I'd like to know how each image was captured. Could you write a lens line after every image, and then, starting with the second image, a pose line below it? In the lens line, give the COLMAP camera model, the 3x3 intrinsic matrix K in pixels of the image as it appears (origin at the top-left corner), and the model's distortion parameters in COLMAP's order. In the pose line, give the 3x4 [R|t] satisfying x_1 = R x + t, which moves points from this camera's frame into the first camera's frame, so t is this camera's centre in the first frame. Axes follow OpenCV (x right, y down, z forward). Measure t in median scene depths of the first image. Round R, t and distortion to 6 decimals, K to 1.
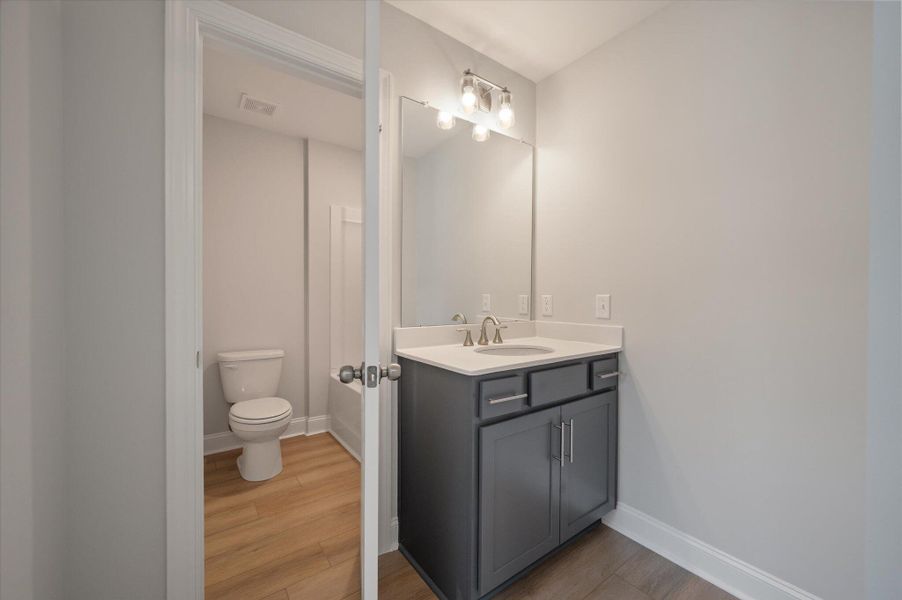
lens RADIAL K [[363.0, 0, 457.5], [0, 363.0, 296.9], [0, 0, 1]] dist [-0.001919, -0.001035]
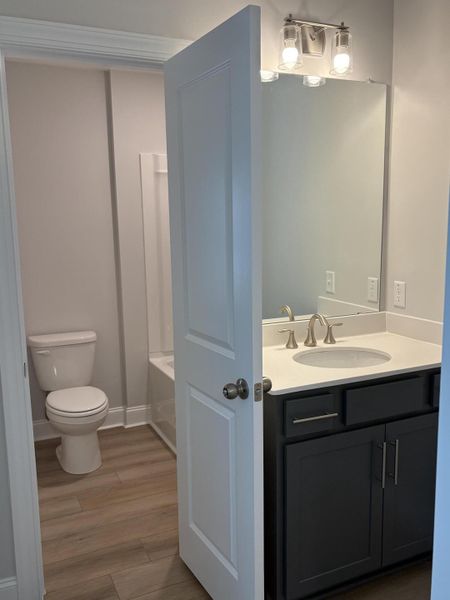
lens RADIAL K [[534.2, 0, 219.6], [0, 534.2, 303.7], [0, 0, 1]] dist [0.030188, -0.028339]
pose [[0.977417, 0.009903, -0.211087, 0.117795], [0.021127, 0.989318, 0.144237, -0.145290], [0.210261, -0.145439, 0.966767, -0.245540]]
